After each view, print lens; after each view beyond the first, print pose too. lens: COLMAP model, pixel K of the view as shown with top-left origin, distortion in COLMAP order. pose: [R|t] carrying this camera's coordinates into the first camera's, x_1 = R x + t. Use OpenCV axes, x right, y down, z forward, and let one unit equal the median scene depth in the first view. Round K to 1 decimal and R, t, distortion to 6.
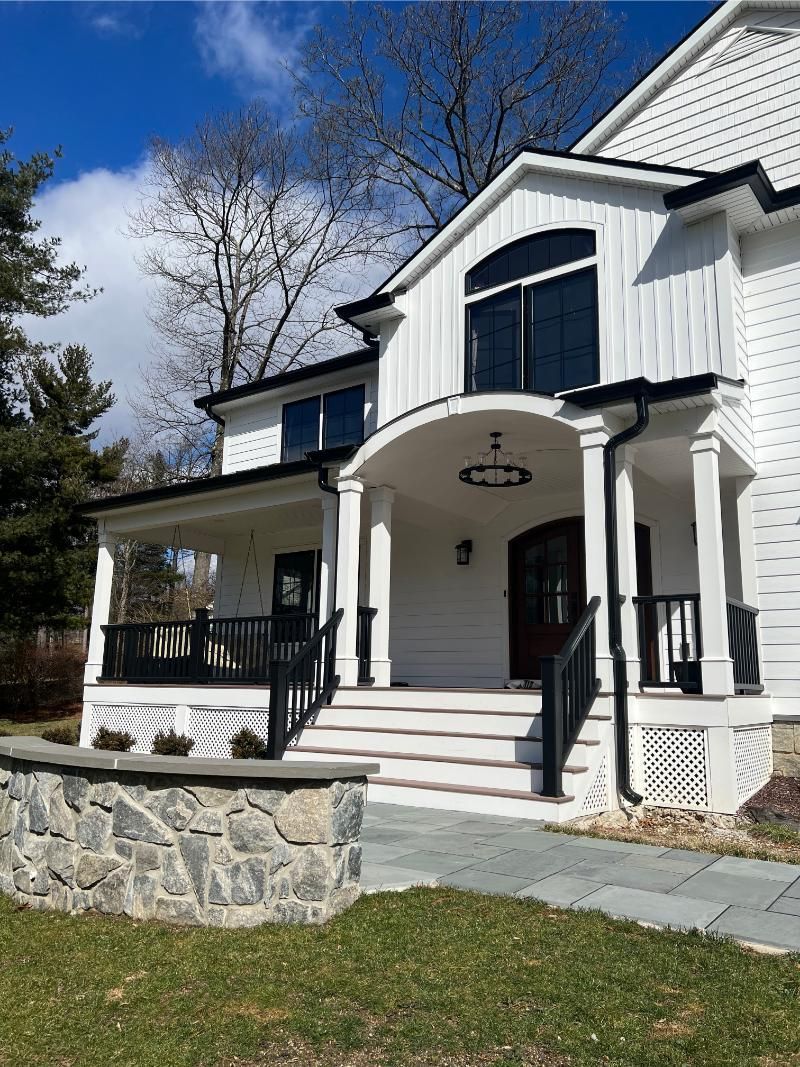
lens RADIAL K [[783.8, 0, 400.0], [0, 783.8, 533.5], [0, 0, 1]] dist [0.127352, -0.116184]
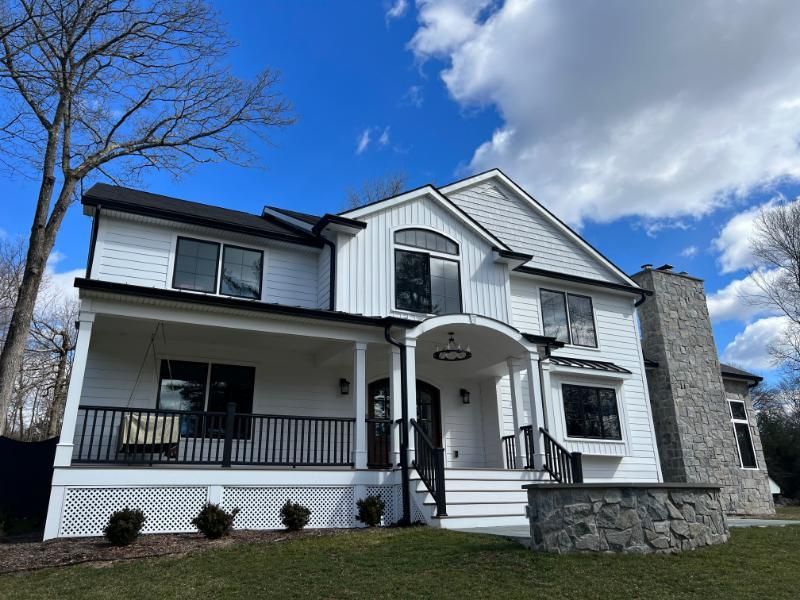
lens RADIAL K [[587.6, 0, 400.0], [0, 587.6, 300.0], [0, 0, 1]] dist [0.127352, -0.116184]
pose [[0.458893, 0.251469, 0.852163, -1.131082], [-0.149032, 0.967308, -0.205194, 0.107324], [-0.875904, -0.032838, 0.481367, 0.382146]]
